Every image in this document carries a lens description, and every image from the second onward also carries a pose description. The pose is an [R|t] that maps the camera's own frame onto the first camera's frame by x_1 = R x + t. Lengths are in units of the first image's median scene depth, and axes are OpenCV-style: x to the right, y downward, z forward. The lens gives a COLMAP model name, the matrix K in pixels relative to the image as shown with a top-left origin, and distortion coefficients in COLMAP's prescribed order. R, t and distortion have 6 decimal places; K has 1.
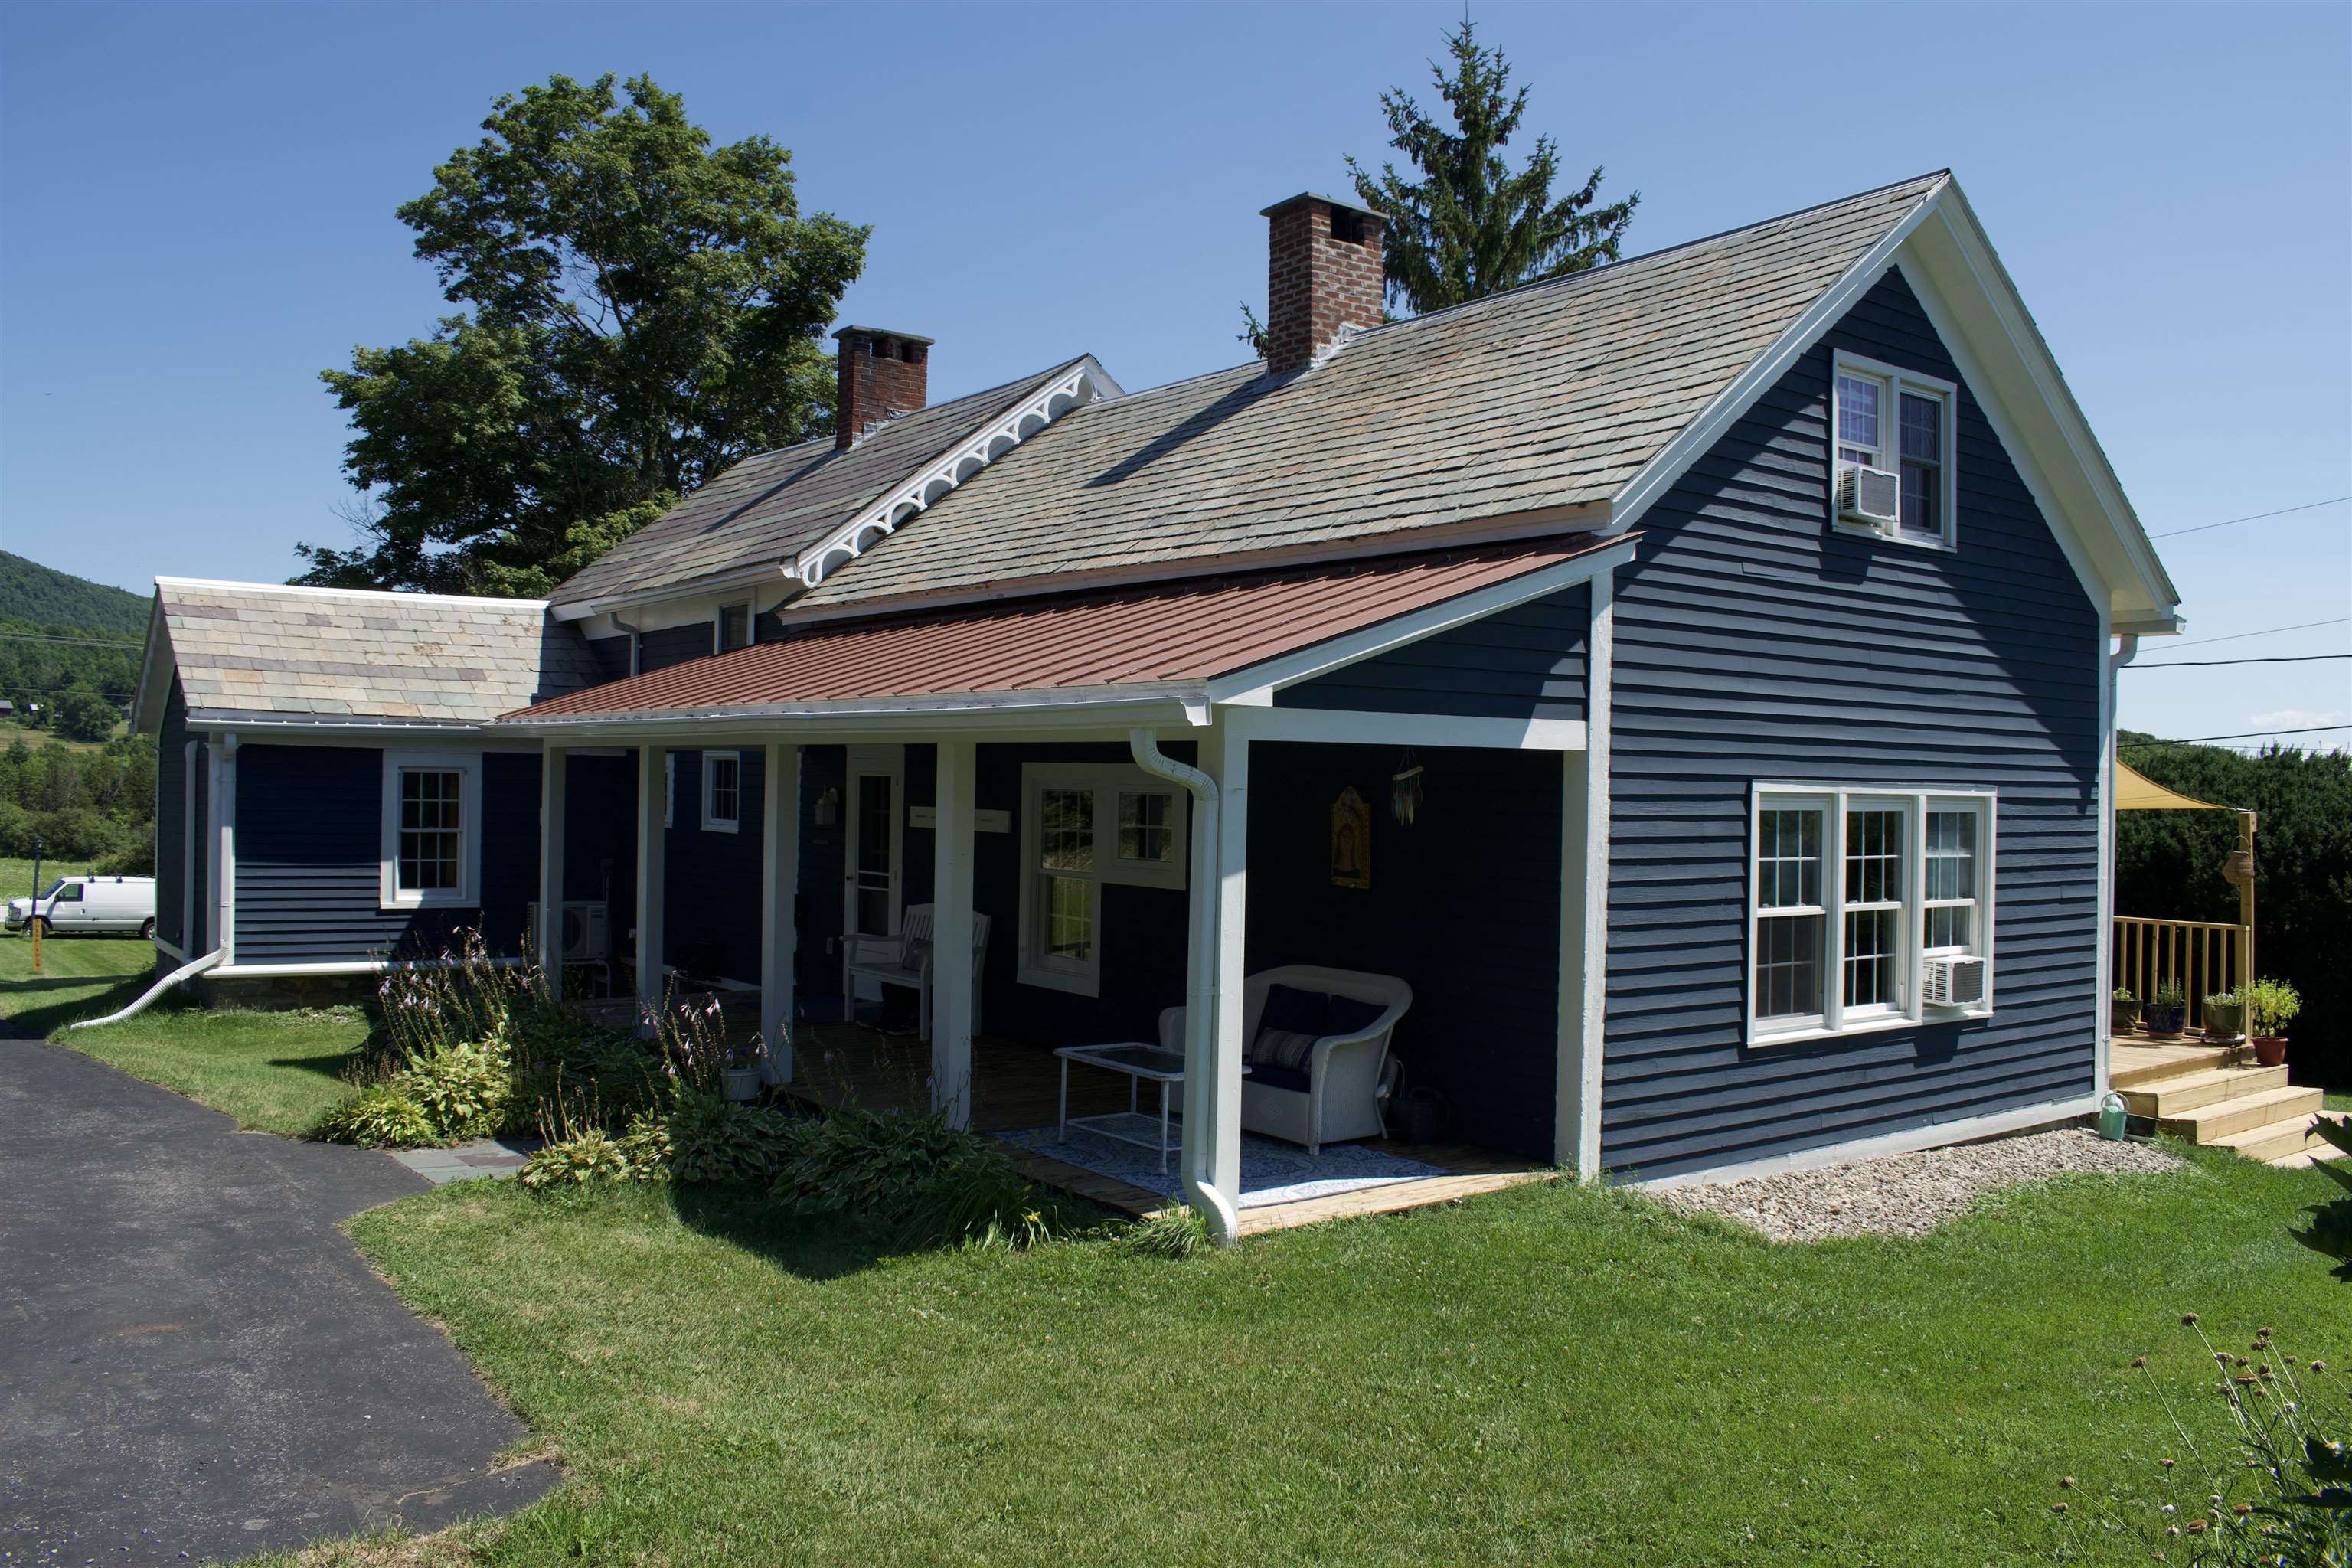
lens RADIAL K [[1821.8, 0, 1176.0], [0, 1821.8, 784.0], [0, 0, 1]] dist [0.002140, 0.002346]
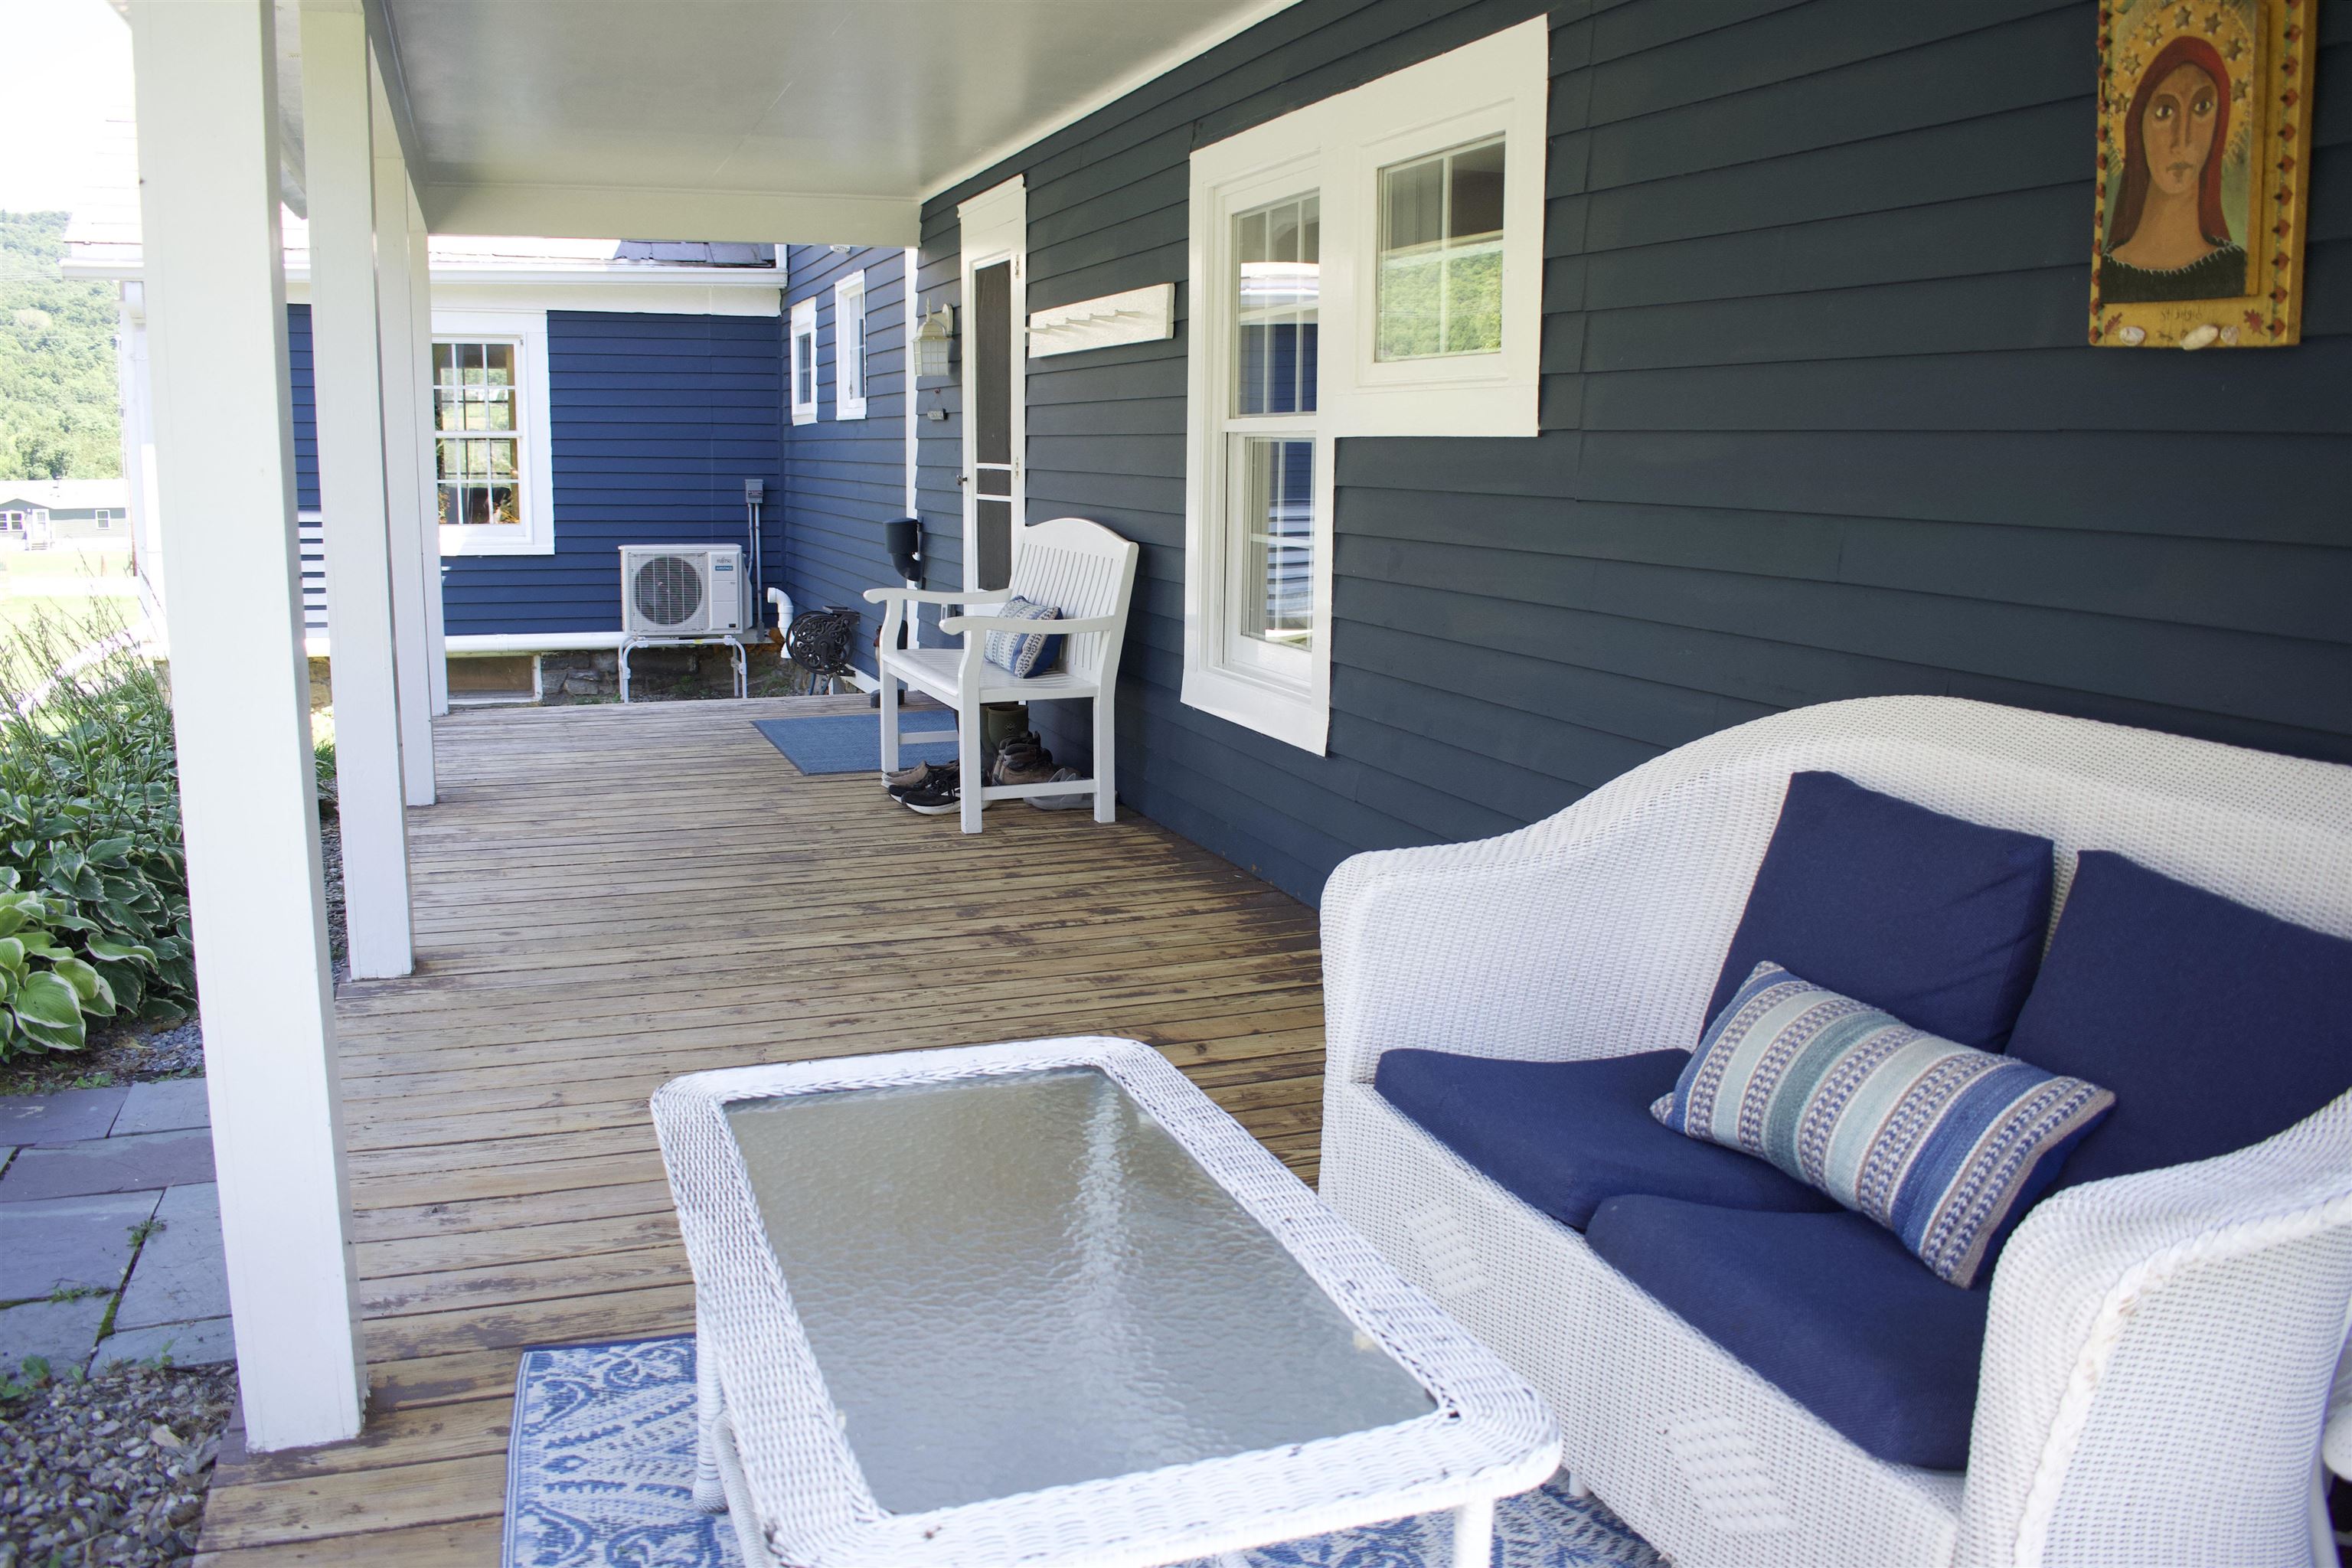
lens RADIAL K [[1880.0, 0, 1146.6], [0, 1880.0, 783.9], [0, 0, 1]] dist [-0.093041, 0.008548]
pose [[0.948405, 0.041909, -0.314280, 0.038843], [0.011677, 0.985937, 0.166712, 0.056134], [0.316847, -0.161780, 0.934577, 0.599576]]
